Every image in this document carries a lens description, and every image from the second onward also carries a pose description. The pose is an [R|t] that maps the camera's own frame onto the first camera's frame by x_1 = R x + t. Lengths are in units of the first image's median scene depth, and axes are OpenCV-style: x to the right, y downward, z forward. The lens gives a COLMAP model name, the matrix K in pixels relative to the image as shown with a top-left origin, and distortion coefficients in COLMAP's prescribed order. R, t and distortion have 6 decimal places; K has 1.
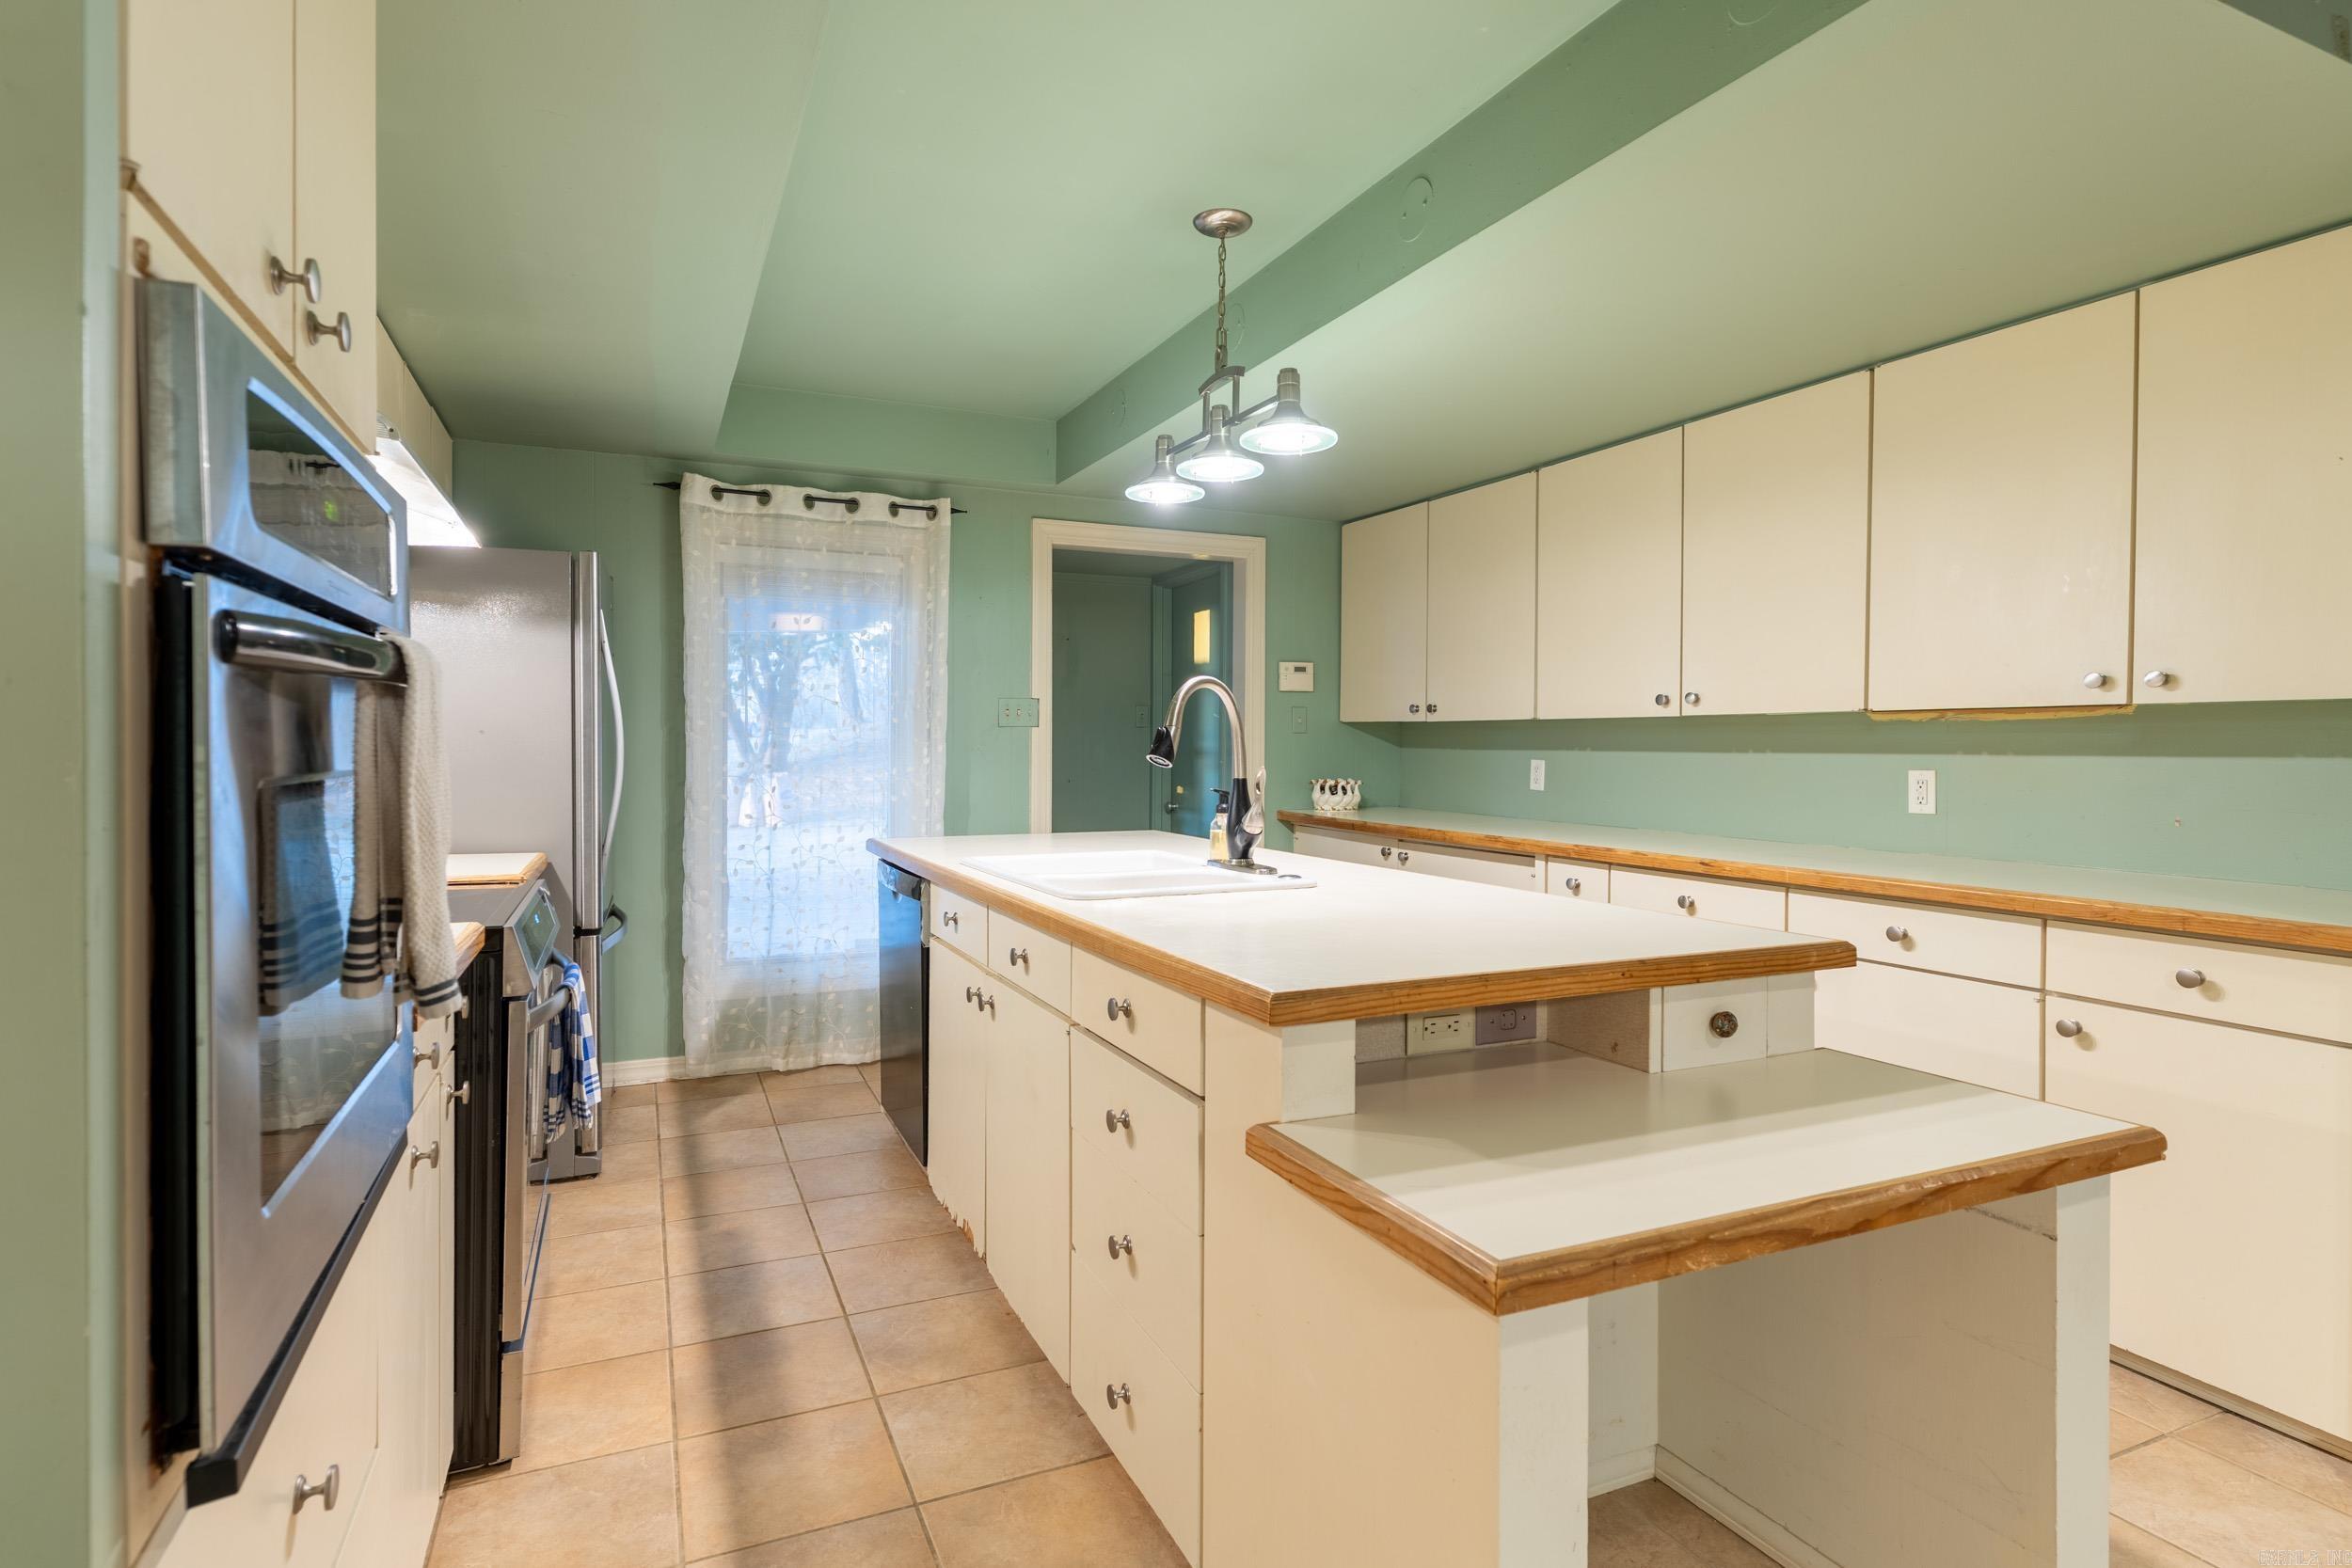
lens RADIAL K [[1168.9, 0, 1170.0], [0, 1168.9, 751.0], [0, 0, 1]] dist [-0.000060, 0.000038]
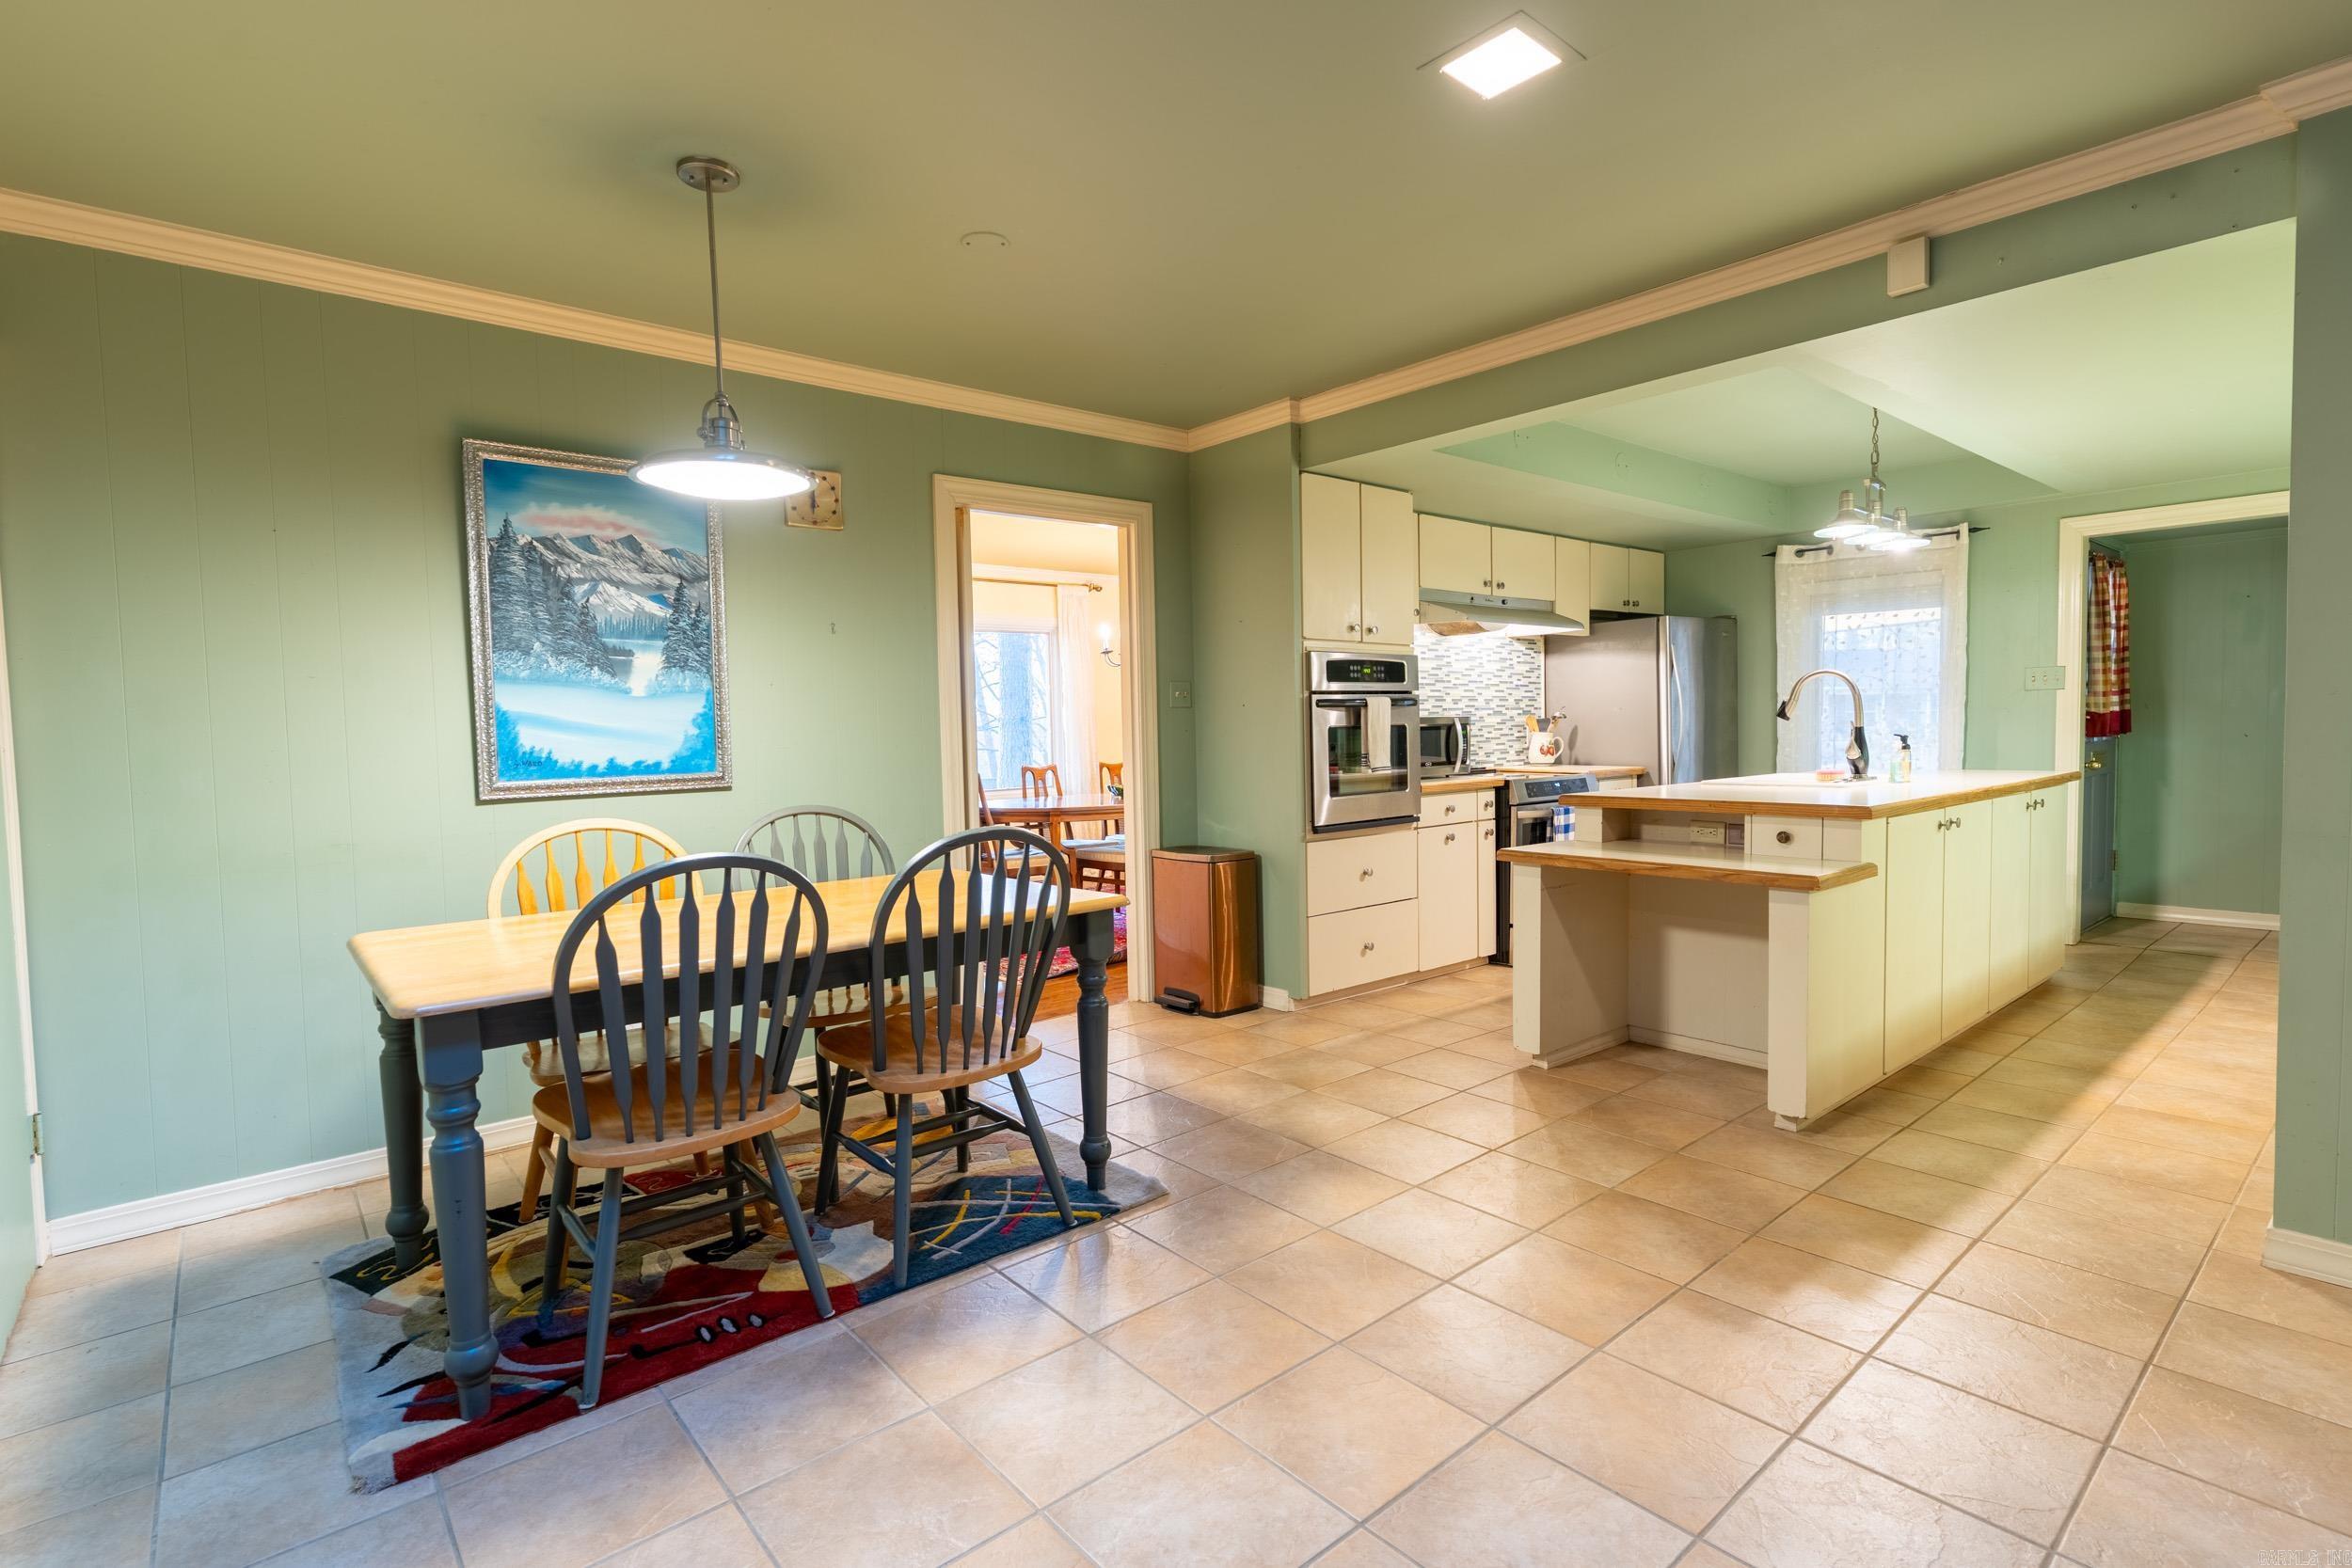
lens RADIAL K [[1119.5, 0, 1176.0], [0, 1119.5, 784.0], [0, 0, 1]] dist [-0.001696, -0.000638]
pose [[0.277590, 0.041183, -0.959816, 0.844790], [0.016938, 0.998716, 0.047751, 0.007853], [0.960550, -0.029513, 0.276536, -0.251058]]
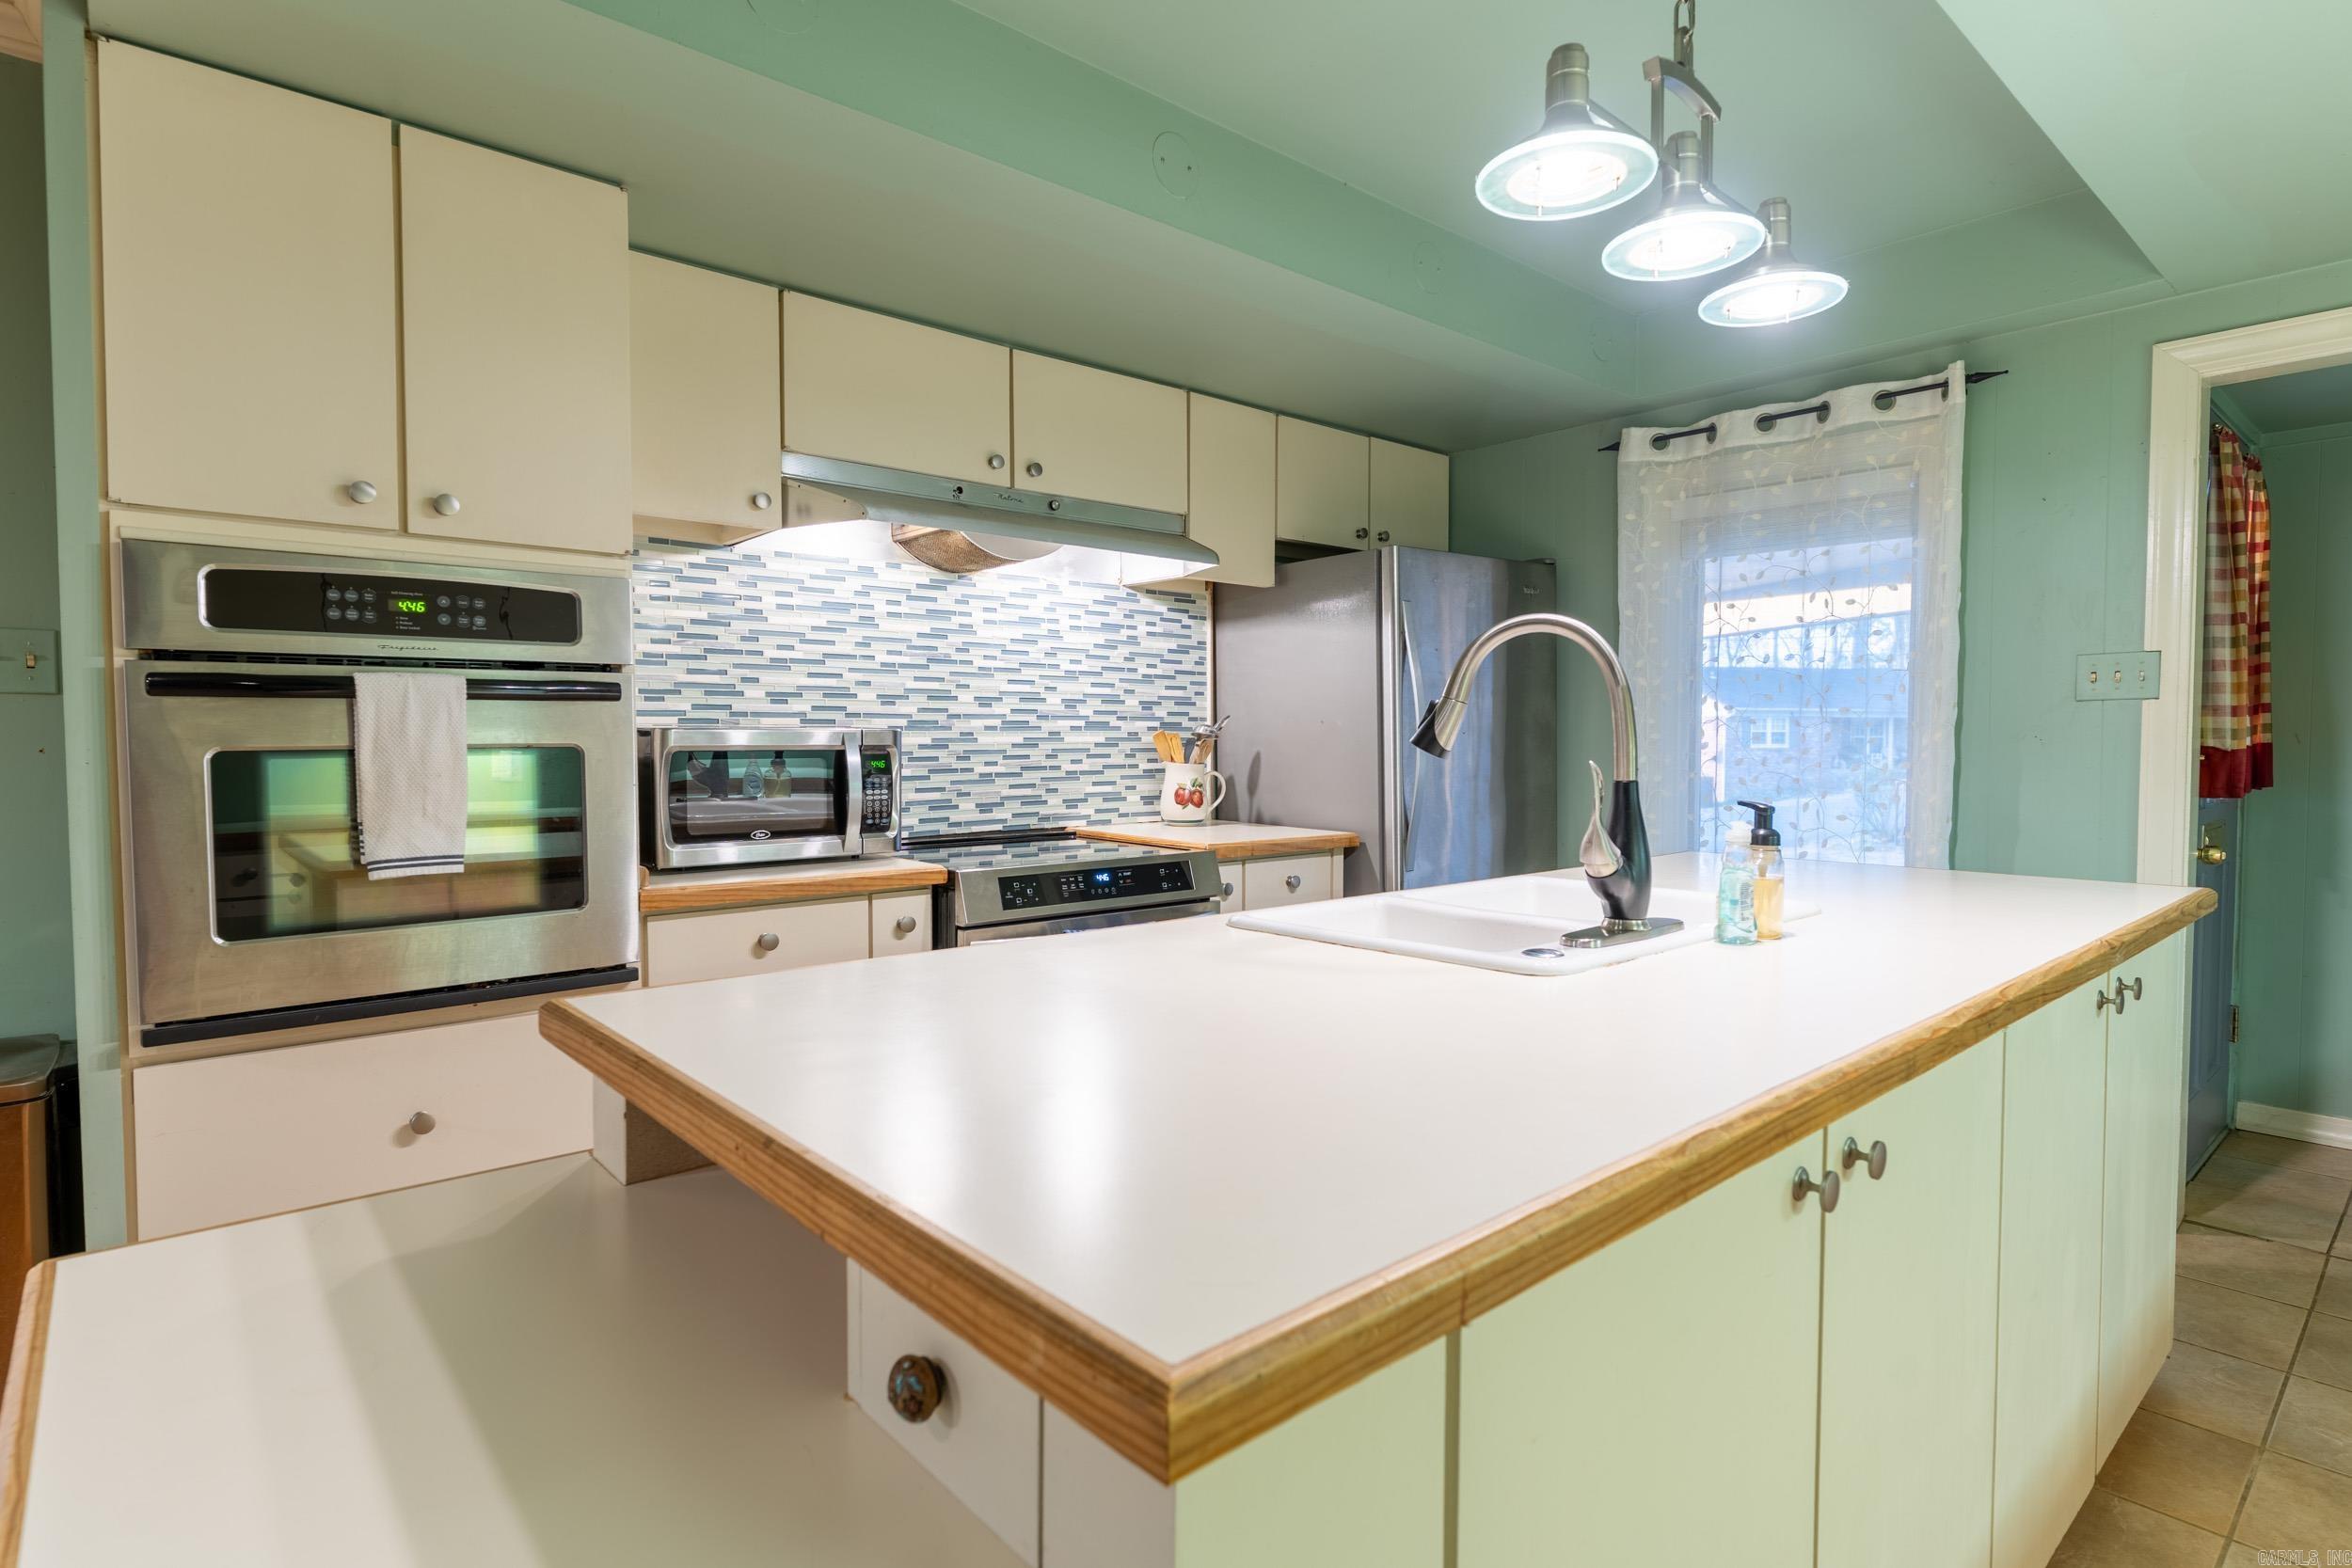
lens RADIAL K [[1194.6, 0, 1172.7], [0, 1194.6, 780.0], [0, 0, 1]] dist [0.001875, 0.000231]
pose [[0.295459, 0.032057, -0.954818, 0.354495], [-0.003406, 0.999466, 0.032502, 0.002593], [0.955349, -0.006351, 0.295410, 0.382346]]
